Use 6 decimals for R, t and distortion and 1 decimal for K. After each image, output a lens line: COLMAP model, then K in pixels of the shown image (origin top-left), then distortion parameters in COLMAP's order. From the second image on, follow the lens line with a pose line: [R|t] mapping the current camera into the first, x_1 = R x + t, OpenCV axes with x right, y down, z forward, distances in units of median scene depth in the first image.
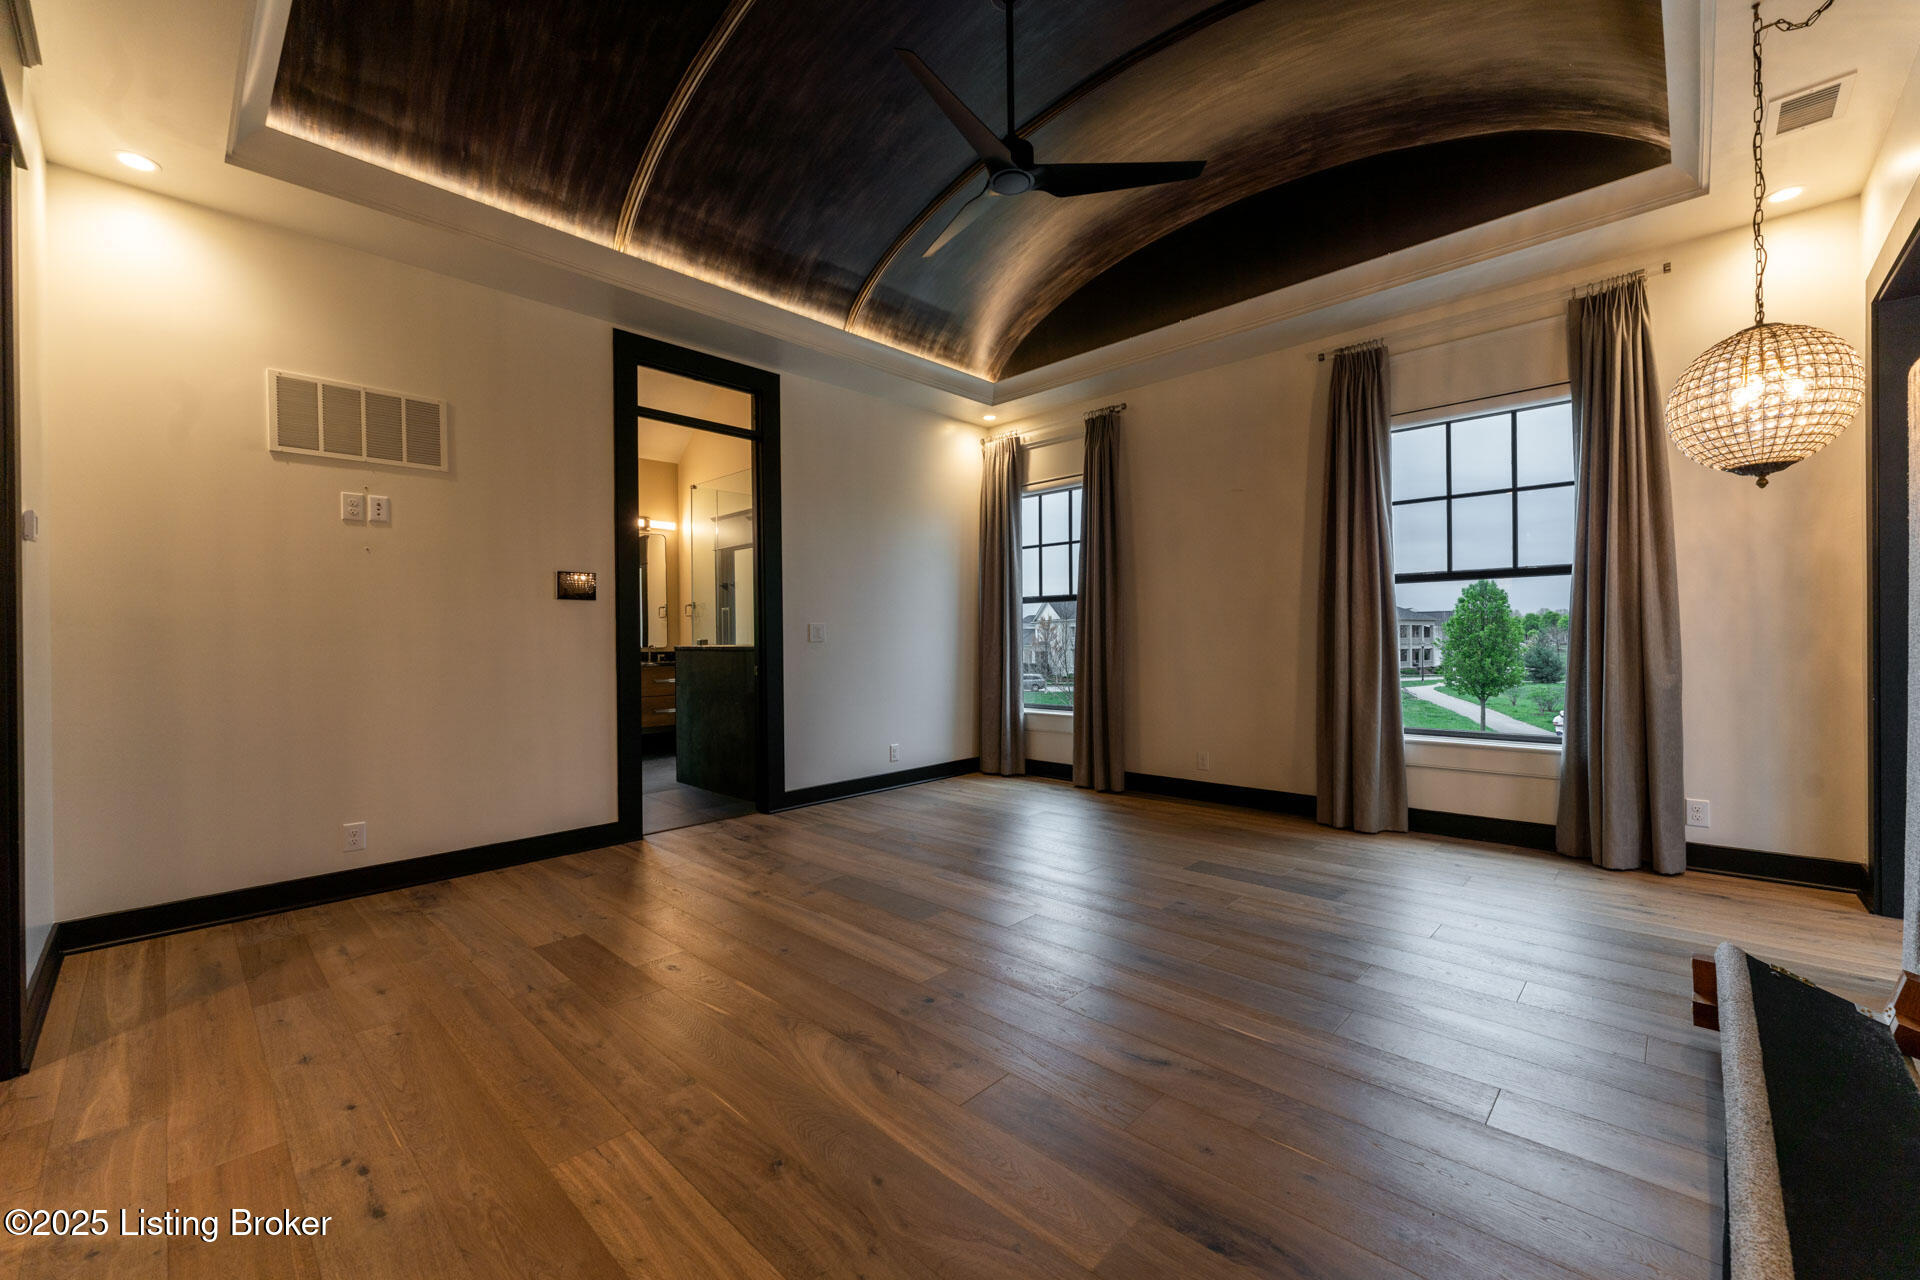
lens RADIAL K [[765.0, 0, 957.0], [0, 765.0, 640.6], [0, 0, 1]] dist [0.002874, 0.000185]
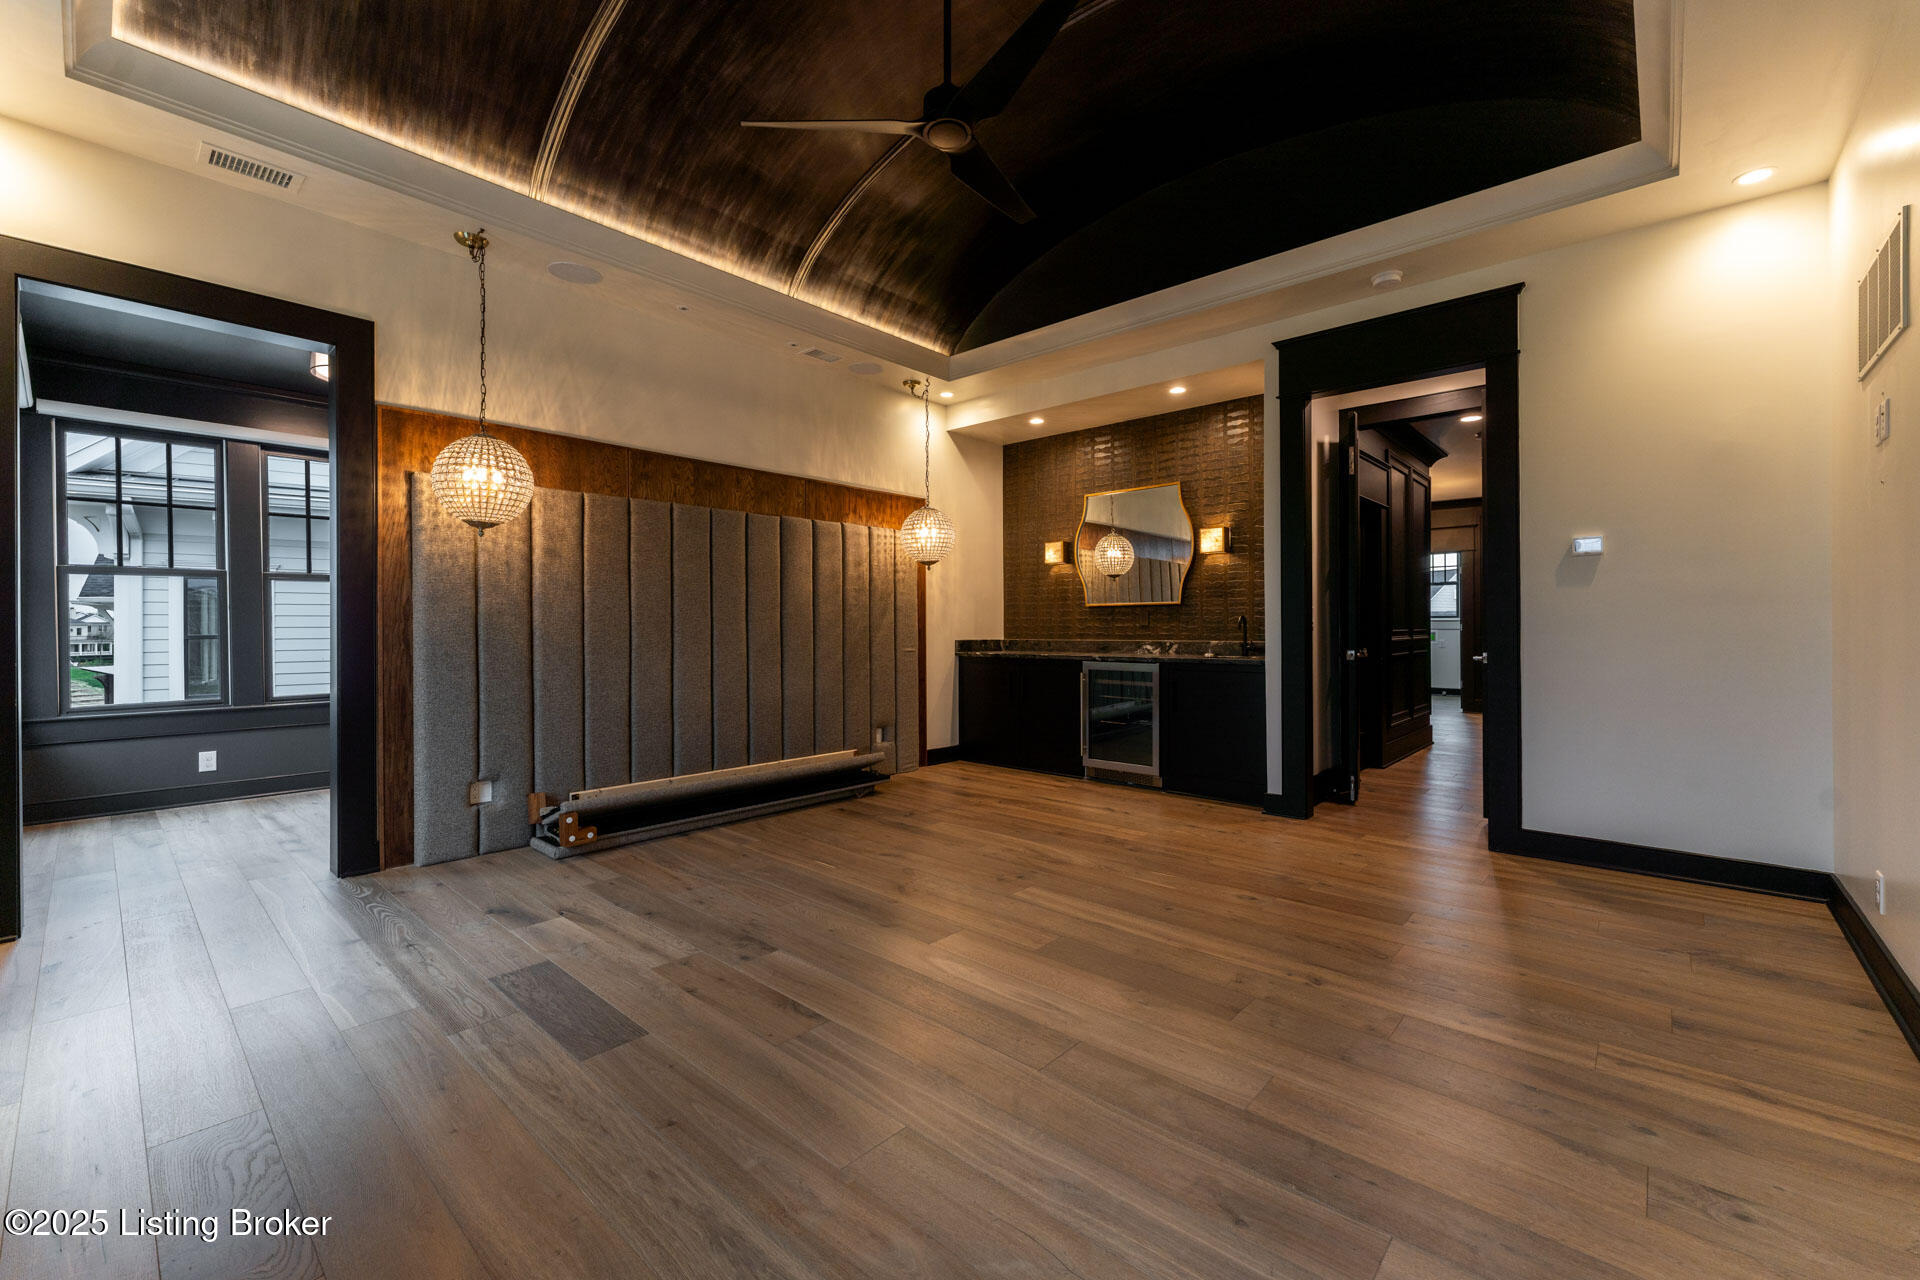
lens RADIAL K [[775.7, 0, 956.9], [0, 775.7, 627.2], [0, 0, 1]] dist [0.000888, 0.000066]
pose [[-0.999336, 0.013776, -0.033740, 0.080627], [0.013792, 0.999905, -0.000241, -0.000490], [0.033734, -0.000707, -0.999431, 1.564558]]
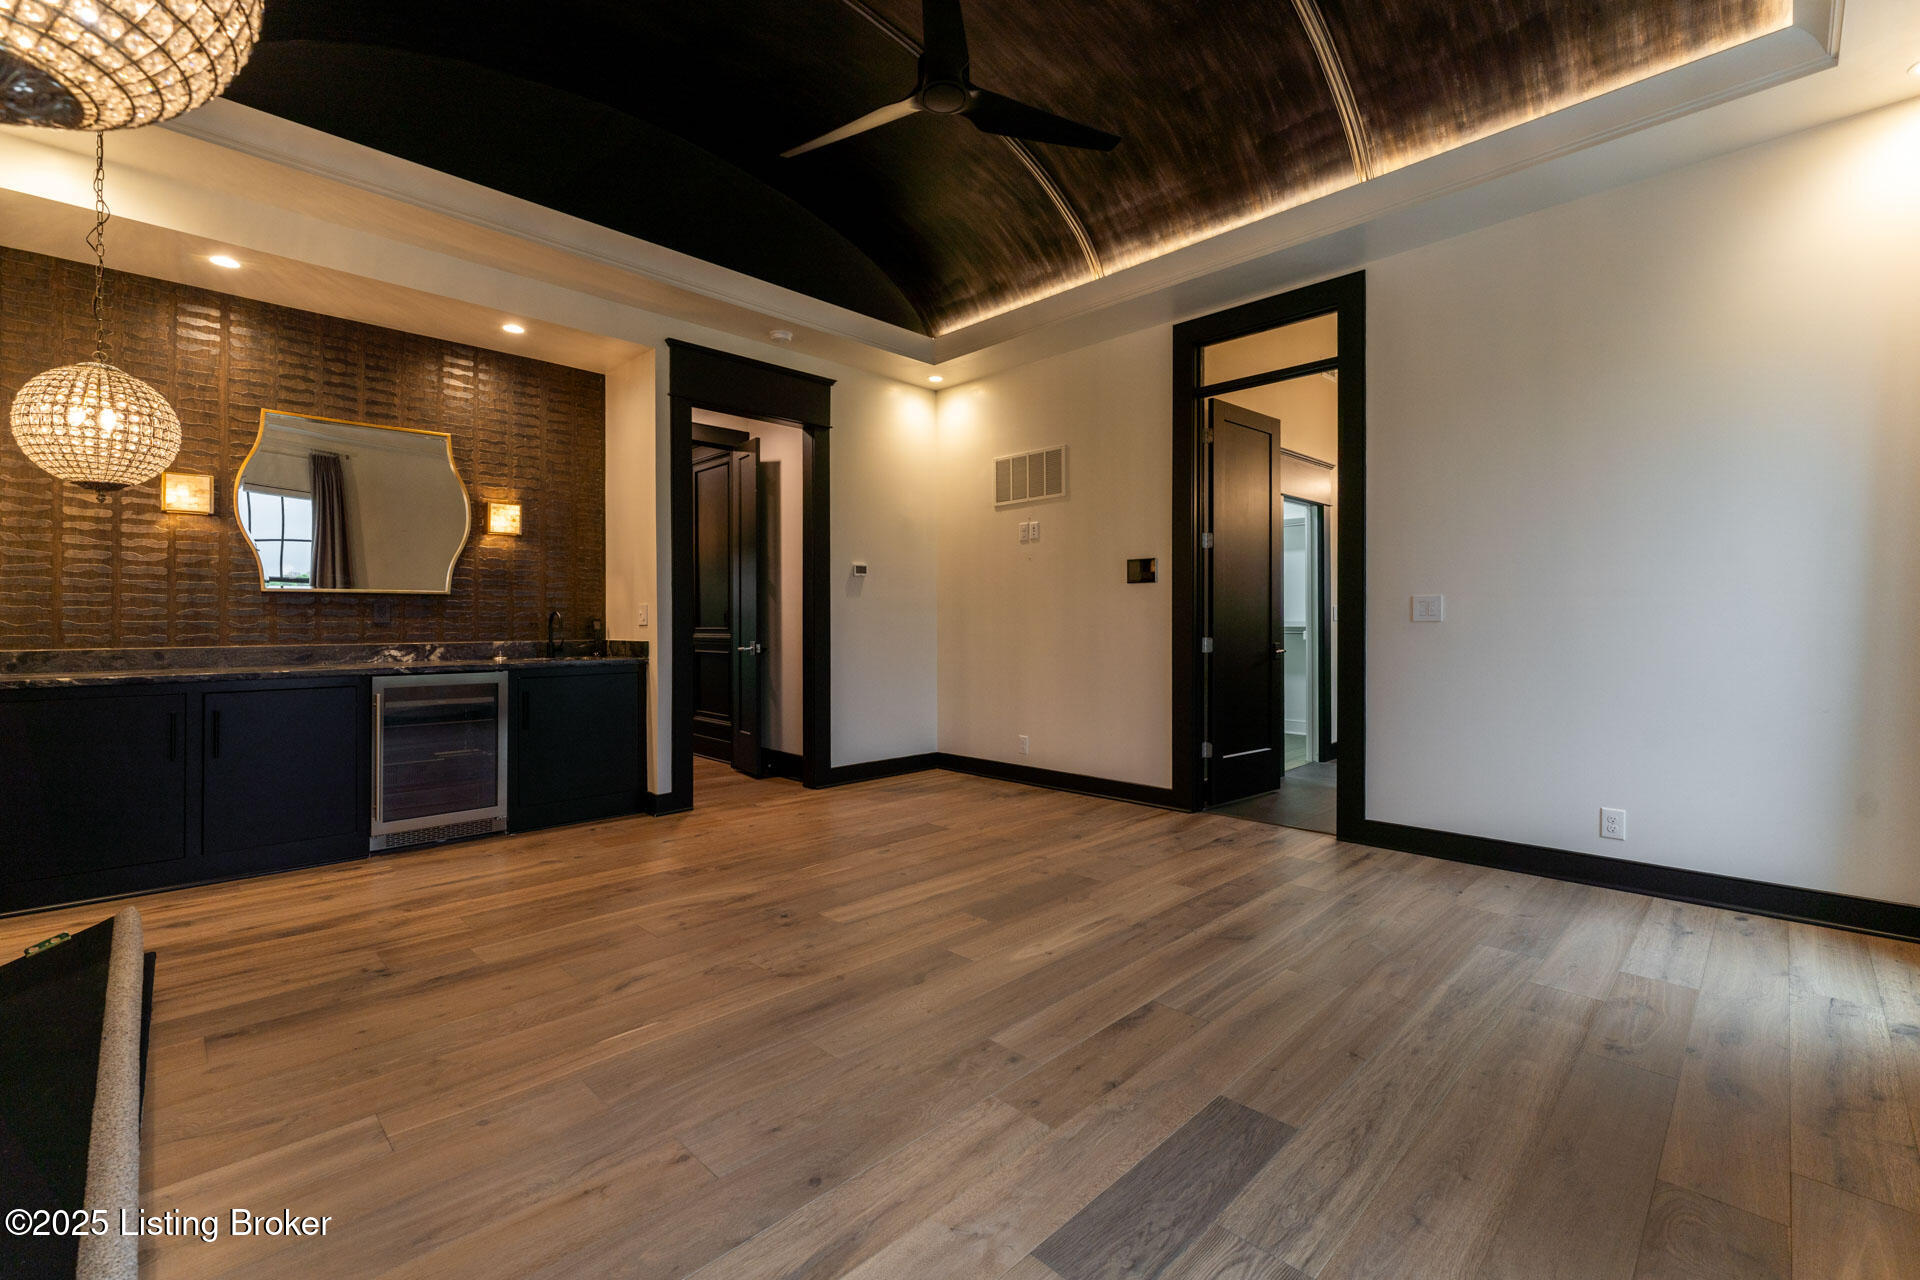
lens RADIAL K [[823.6, 0, 950.6], [0, 823.6, 617.4], [0, 0, 1]] dist [0.005053, 0.000165]
pose [[-0.026740, 0.005910, -0.999625, 0.816032], [0.002637, 0.999979, 0.005841, -0.011450], [0.999639, -0.002480, -0.026755, 0.831329]]
